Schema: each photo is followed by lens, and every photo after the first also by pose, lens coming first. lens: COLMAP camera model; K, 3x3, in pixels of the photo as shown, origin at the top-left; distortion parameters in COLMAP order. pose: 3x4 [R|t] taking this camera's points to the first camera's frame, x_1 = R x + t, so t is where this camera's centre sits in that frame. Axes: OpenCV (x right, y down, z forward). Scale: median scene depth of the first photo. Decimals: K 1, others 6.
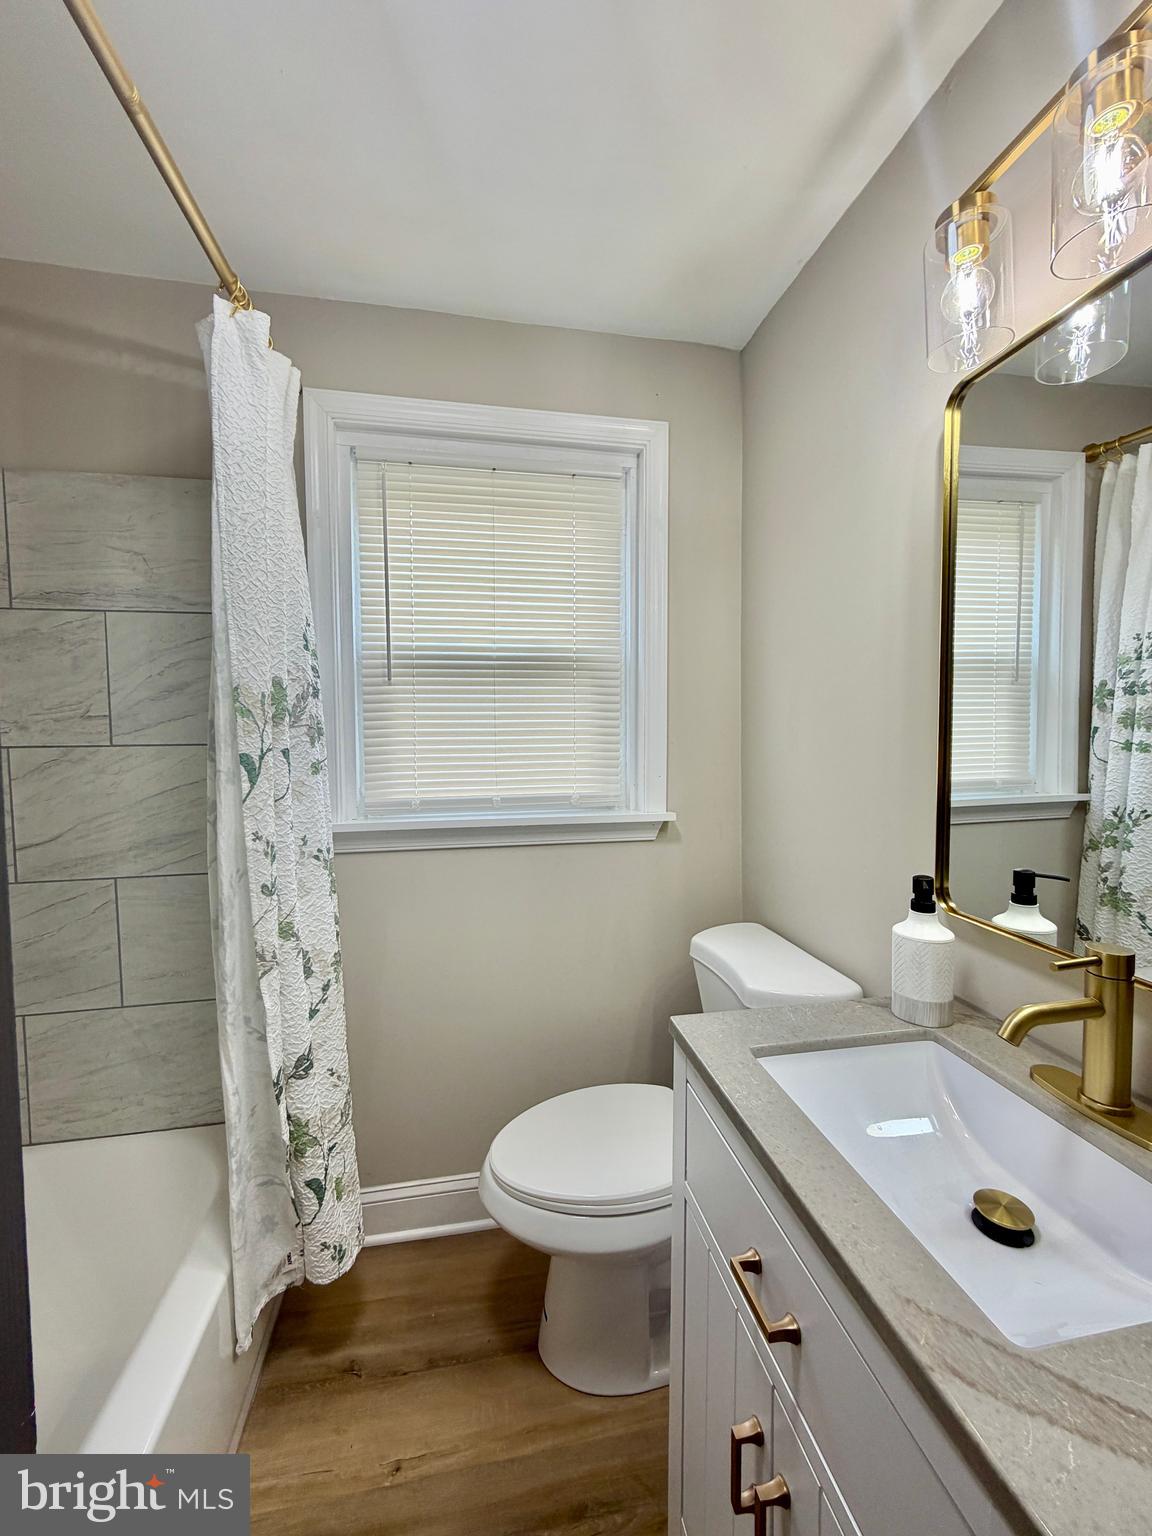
lens RADIAL K [[611.8, 0, 577.0], [0, 611.8, 761.8], [0, 0, 1]] dist [-0.000147, 0.000359]
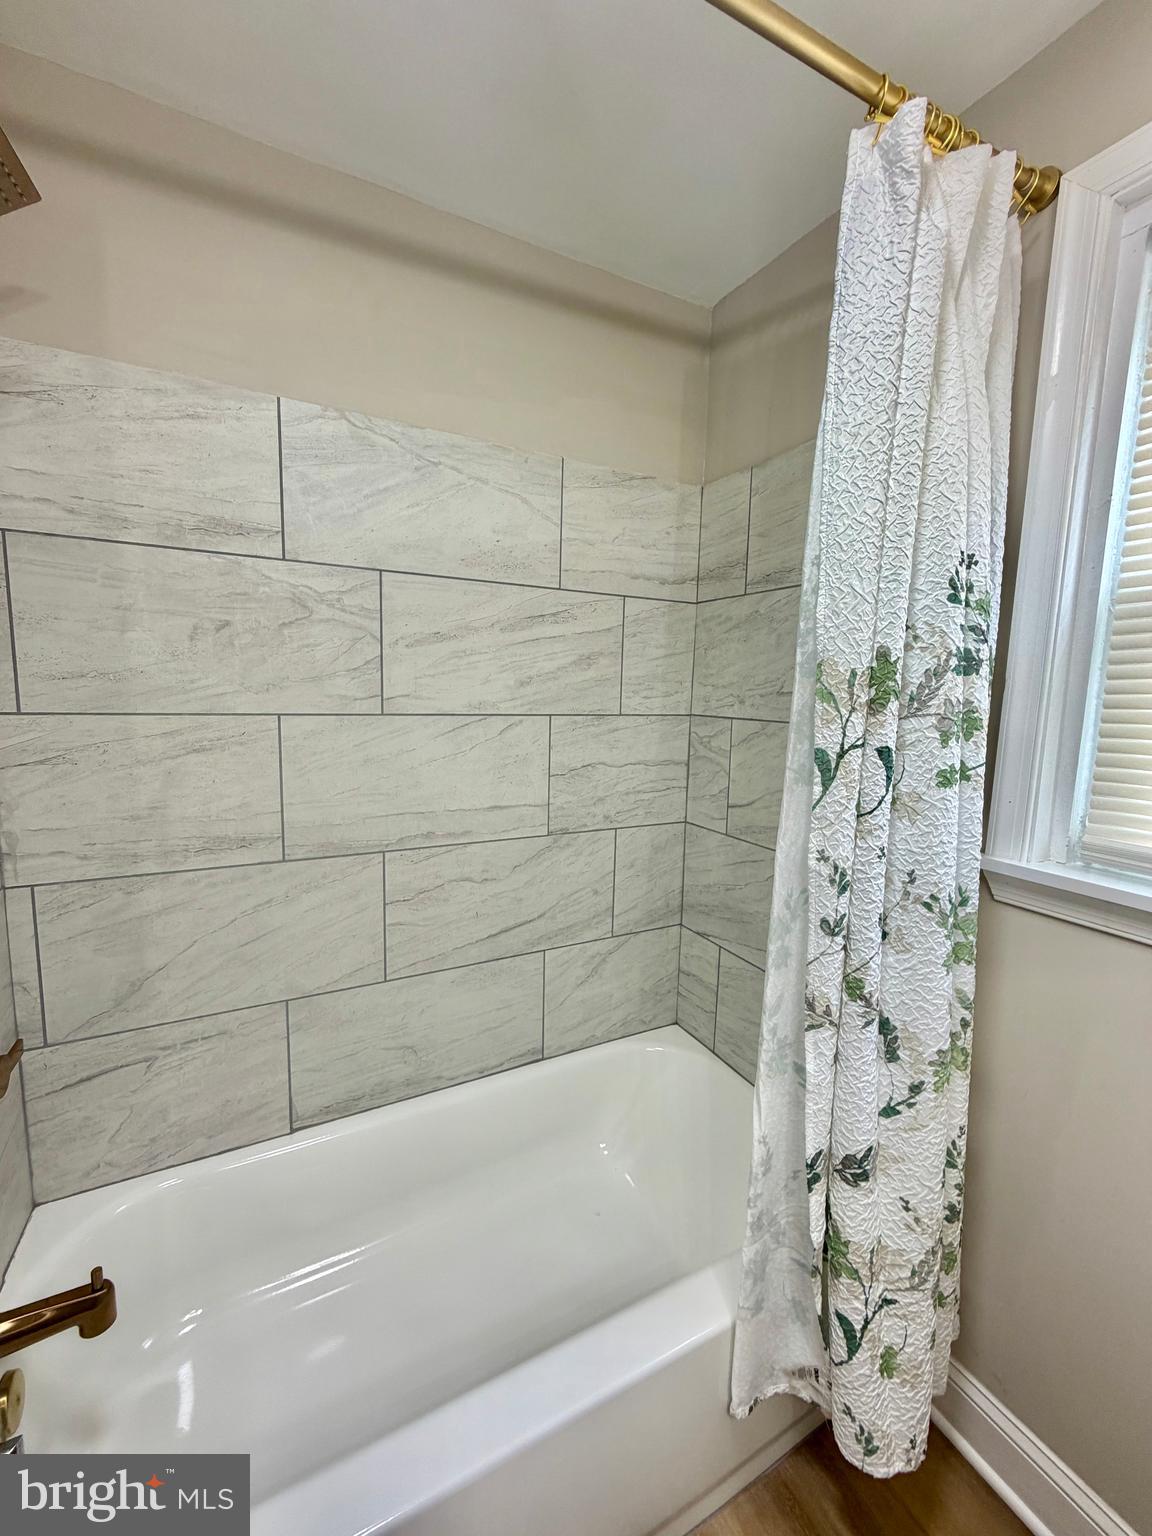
lens RADIAL K [[611.8, 0, 577.0], [0, 611.8, 761.8], [0, 0, 1]] dist [-0.000147, 0.000359]
pose [[0.295507, 0.128887, -0.946606, 0.097433], [-0.076200, 0.990880, 0.111128, -0.055174], [0.952297, 0.039293, 0.302633, 0.431598]]
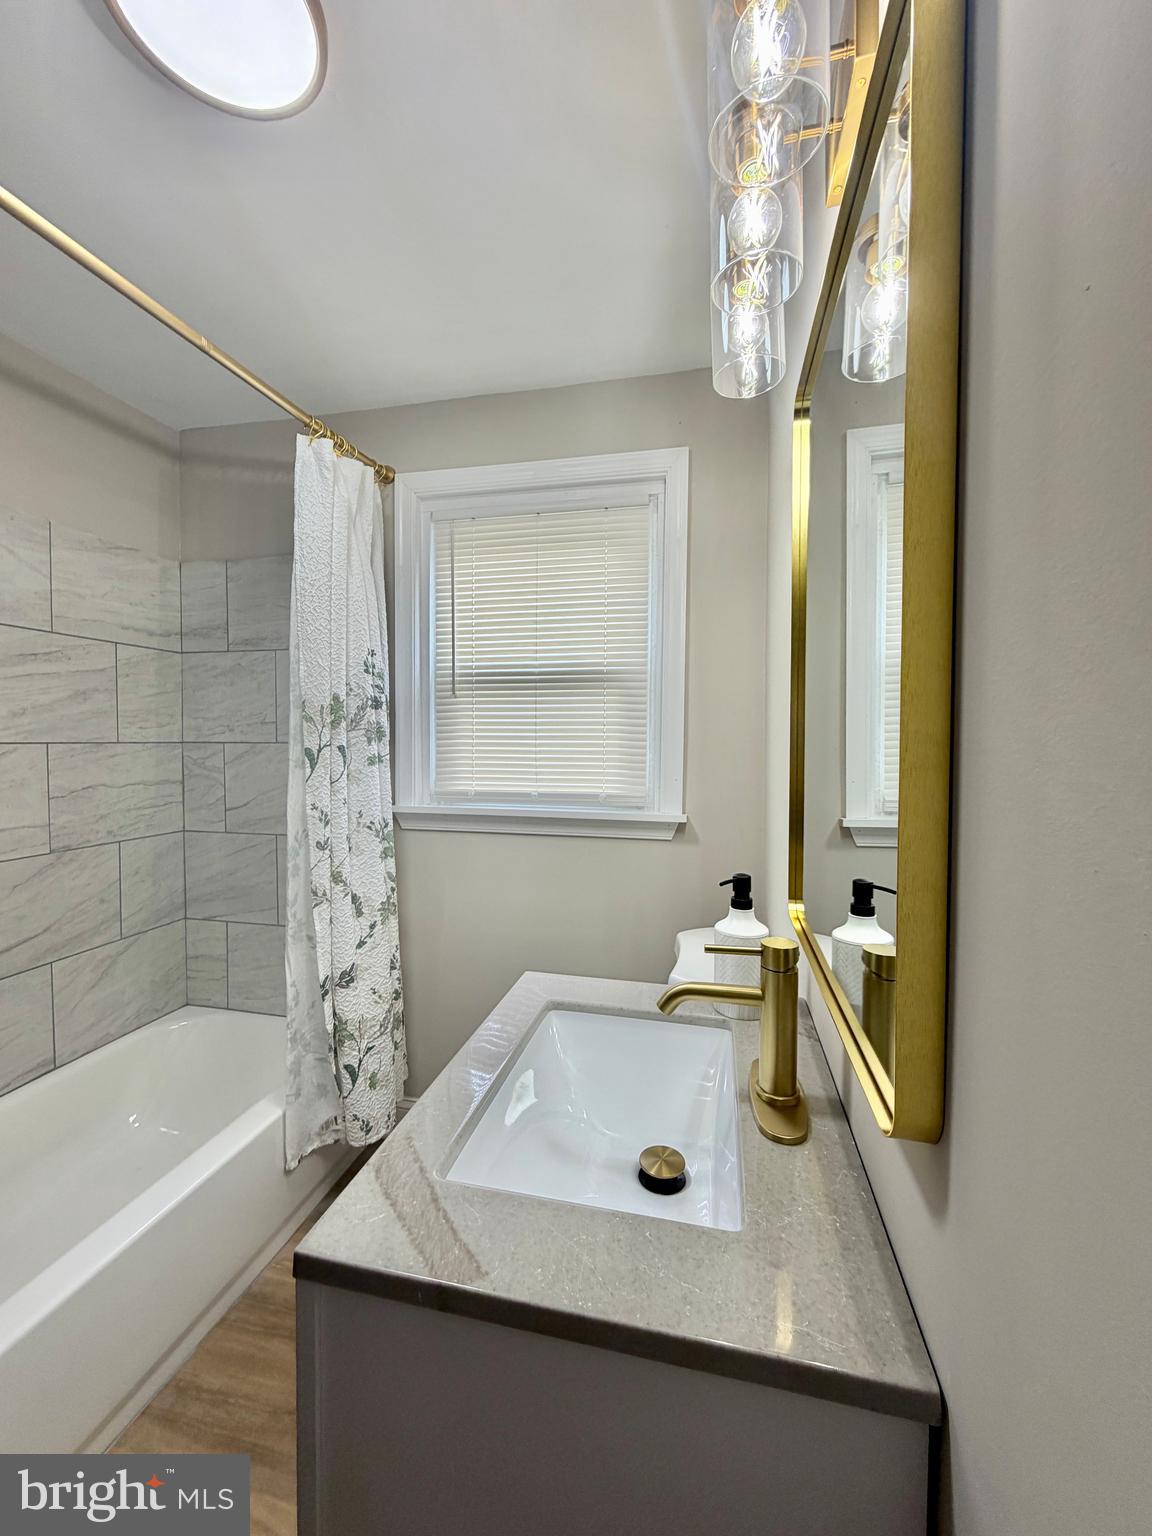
lens RADIAL K [[611.8, 0, 577.0], [0, 611.8, 761.8], [0, 0, 1]] dist [-0.000147, 0.000359]
pose [[0.917662, 0.026244, -0.396495, 0.549804], [-0.032661, 0.999422, -0.009439, 0.011074], [0.396018, 0.021611, 0.917989, -0.054033]]
